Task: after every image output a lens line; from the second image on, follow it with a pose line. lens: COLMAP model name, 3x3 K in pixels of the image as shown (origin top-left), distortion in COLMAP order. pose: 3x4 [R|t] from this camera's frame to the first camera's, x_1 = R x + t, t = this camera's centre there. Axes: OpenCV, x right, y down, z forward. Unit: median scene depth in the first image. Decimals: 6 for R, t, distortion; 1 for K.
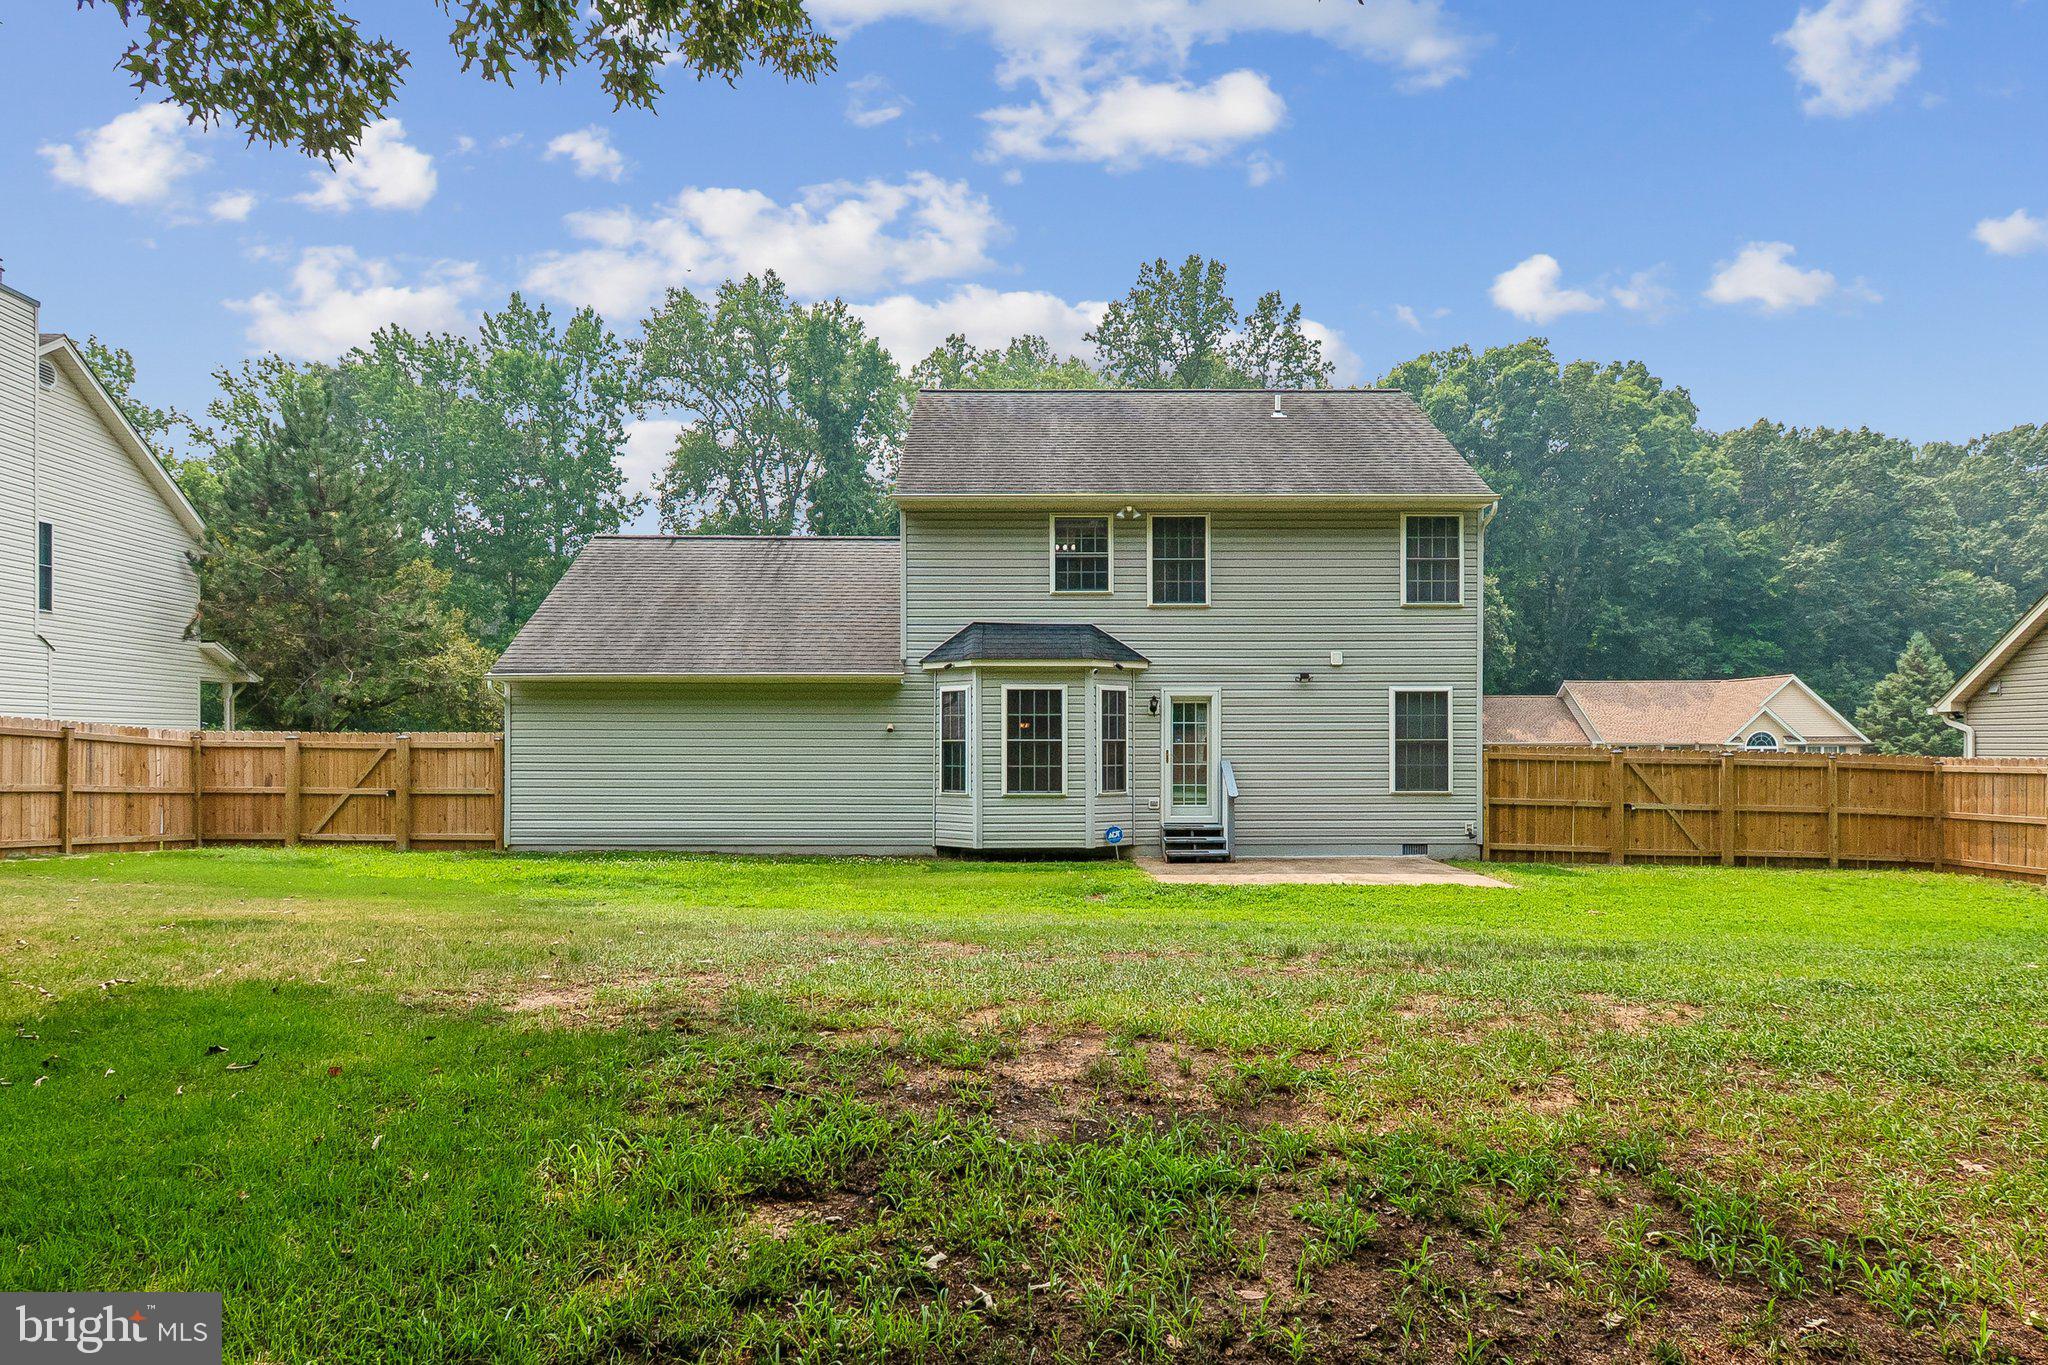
lens RADIAL K [[1179.7, 0, 1024.3], [0, 1179.7, 750.3], [0, 0, 1]] dist [0.001264, -0.000084]
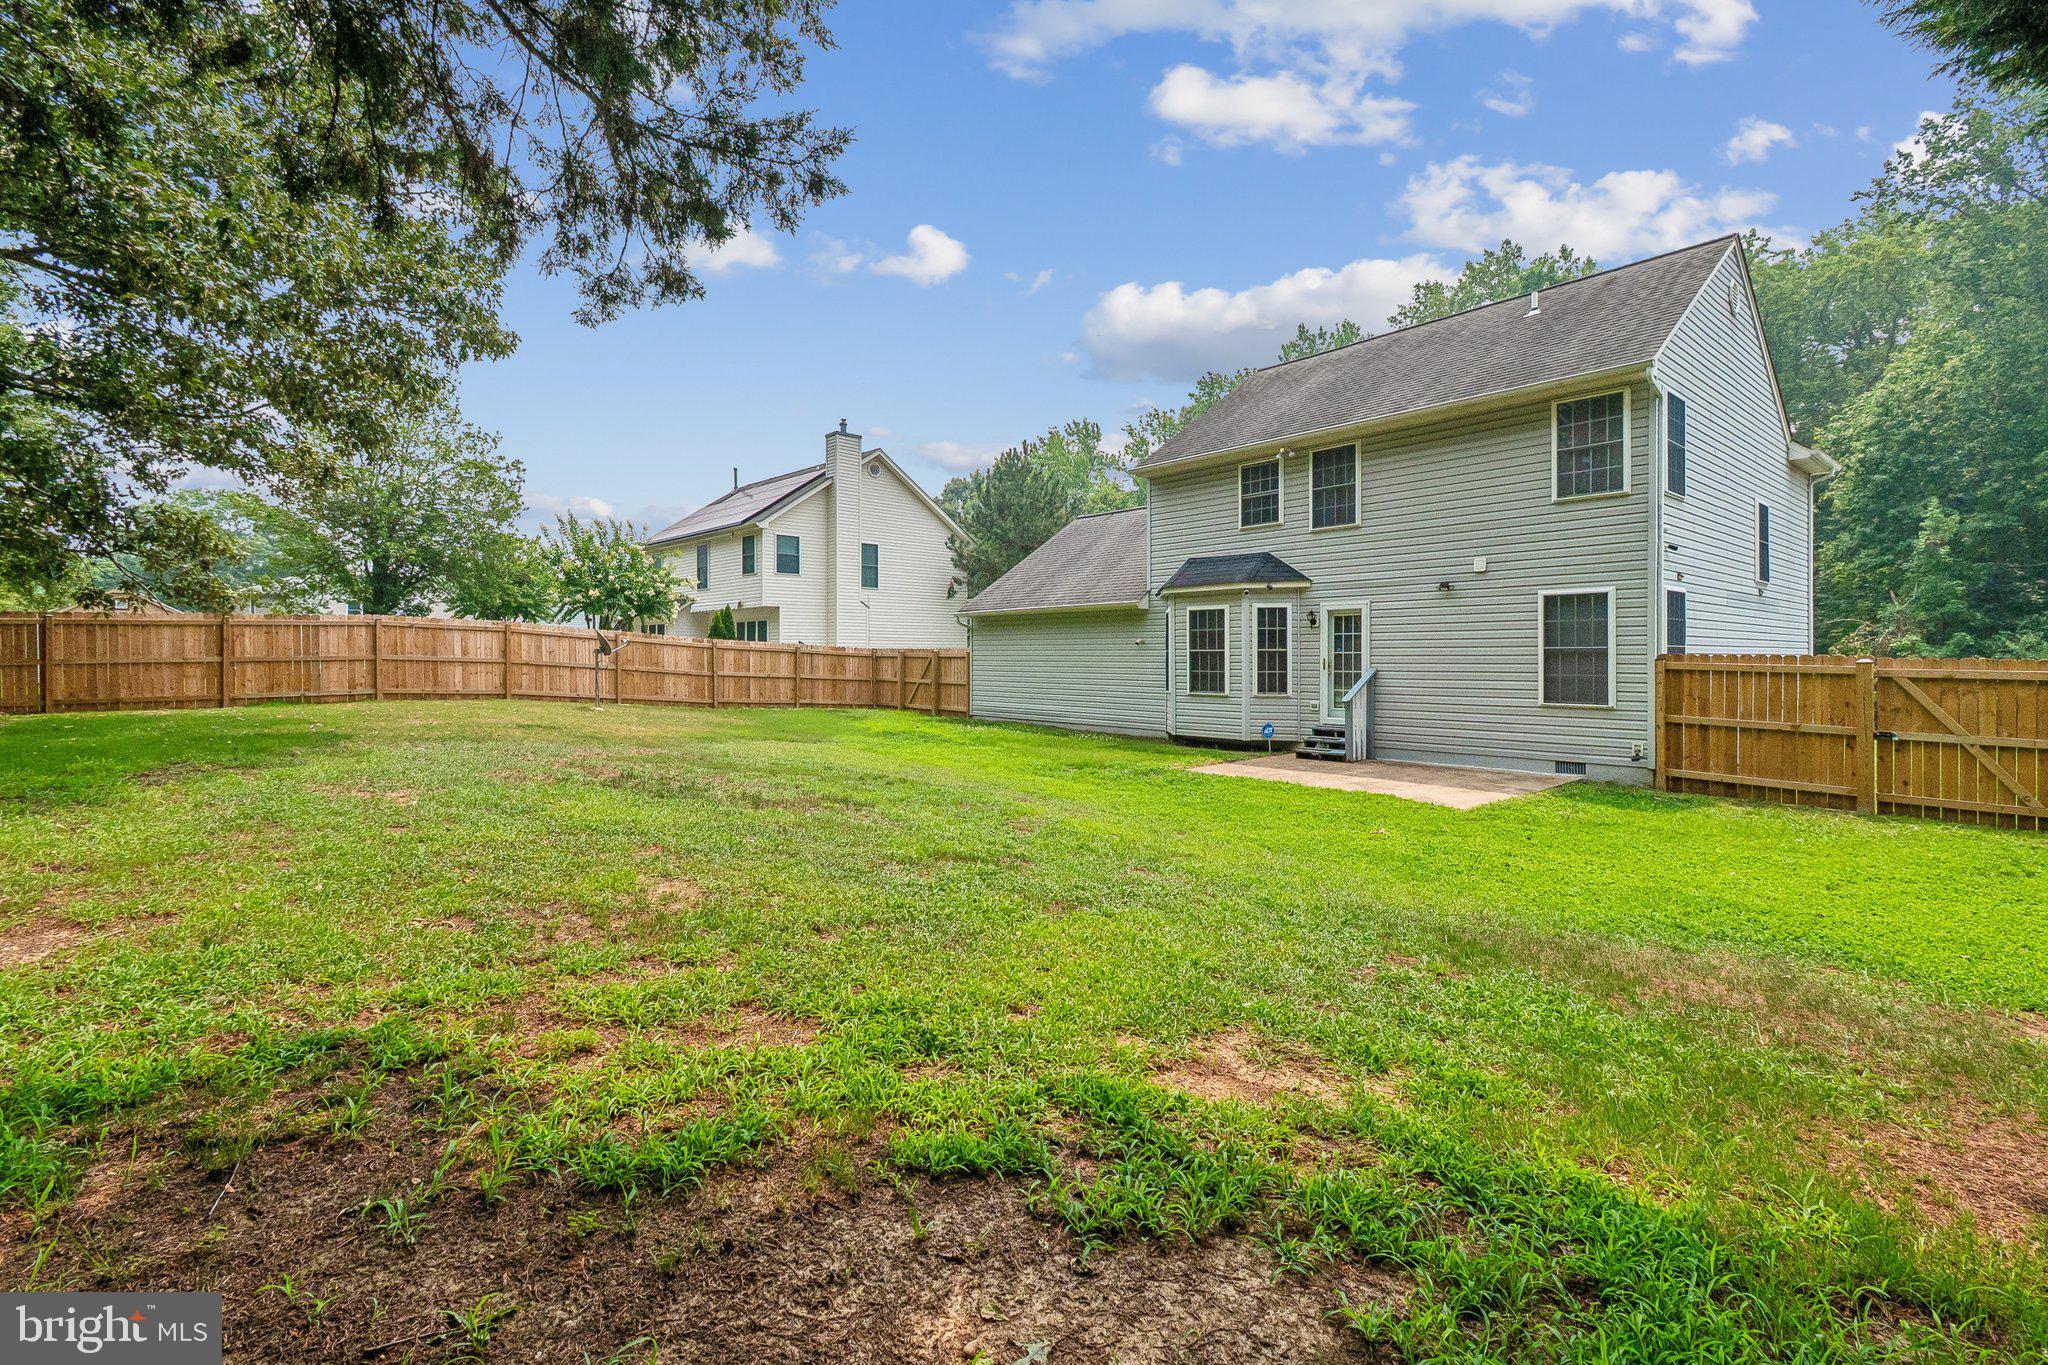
lens RADIAL K [[918.4, 0, 1023.1], [0, 918.4, 660.1], [0, 0, 1]] dist [0.011742, -0.005959]
pose [[0.644100, 0.002040, -0.764939, 0.604319], [-0.000752, 0.999998, 0.002034, -0.000244], [0.764941, -0.000735, 0.644100, 0.220328]]
